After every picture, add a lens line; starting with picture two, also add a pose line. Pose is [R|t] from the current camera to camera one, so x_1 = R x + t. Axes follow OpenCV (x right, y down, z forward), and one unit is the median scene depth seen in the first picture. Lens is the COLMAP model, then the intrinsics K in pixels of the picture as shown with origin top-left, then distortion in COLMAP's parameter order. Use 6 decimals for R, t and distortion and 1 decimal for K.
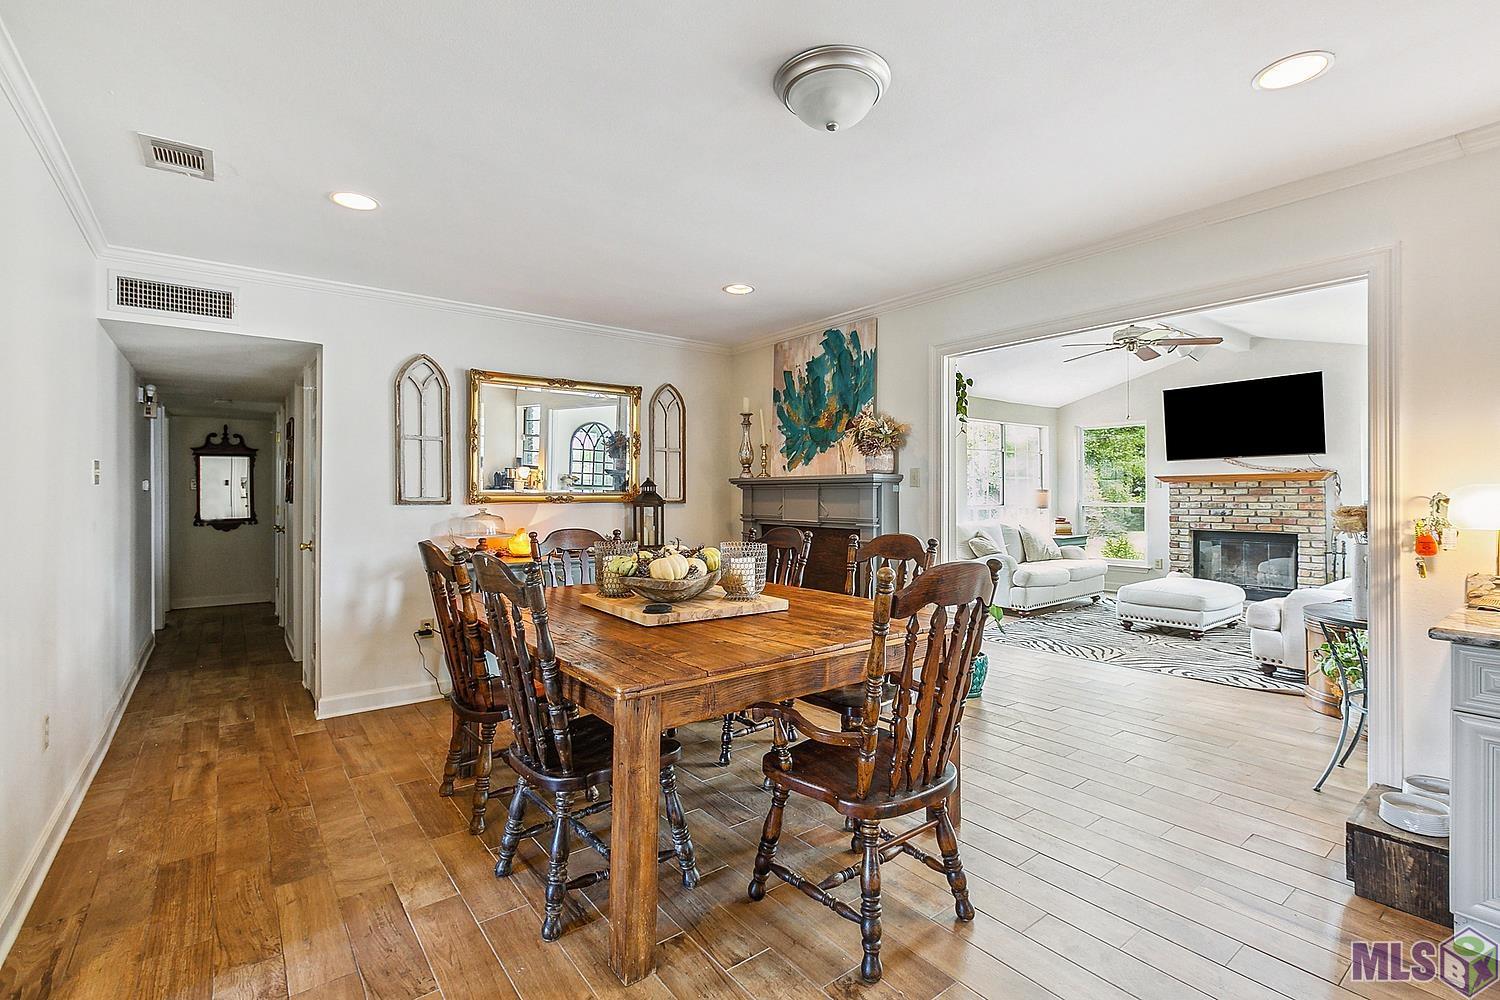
lens RADIAL K [[686.5, 0, 749.4], [0, 686.5, 494.8], [0, 0, 1]] dist [0.003693, 0.000932]
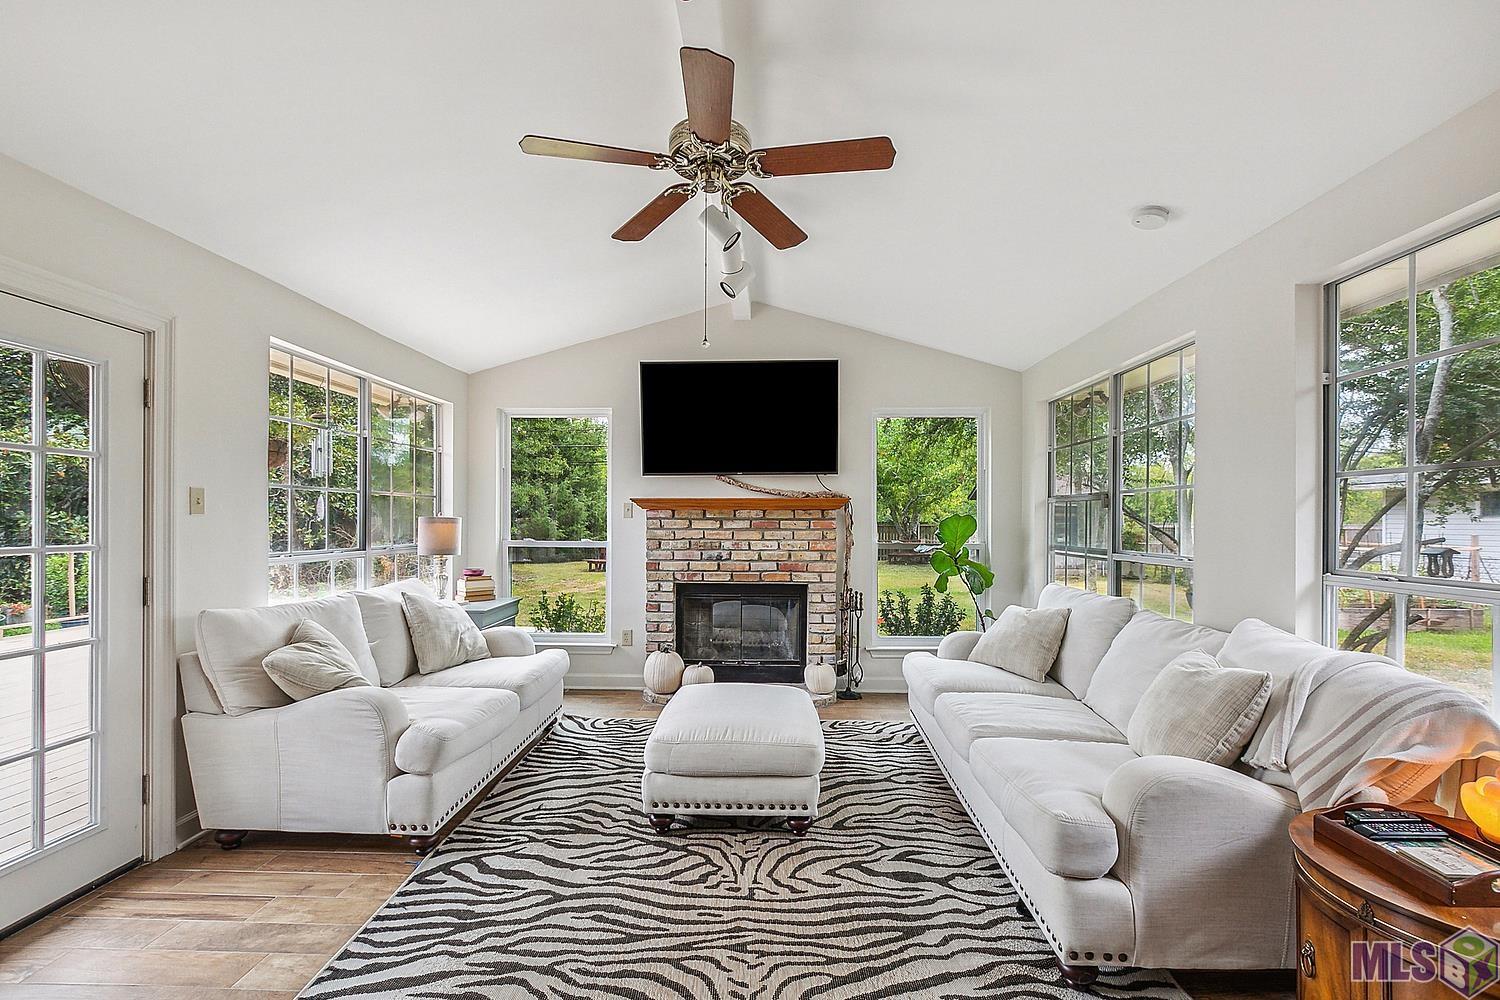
lens RADIAL K [[686.5, 0, 751.0], [0, 686.5, 514.9], [0, 0, 1]] dist [0.003693, 0.000932]
pose [[0.638809, 0.015496, 0.769210, 0.196306], [-0.006174, 0.999868, -0.015016, -0.003861], [-0.769341, 0.004844, 0.638820, 0.551069]]
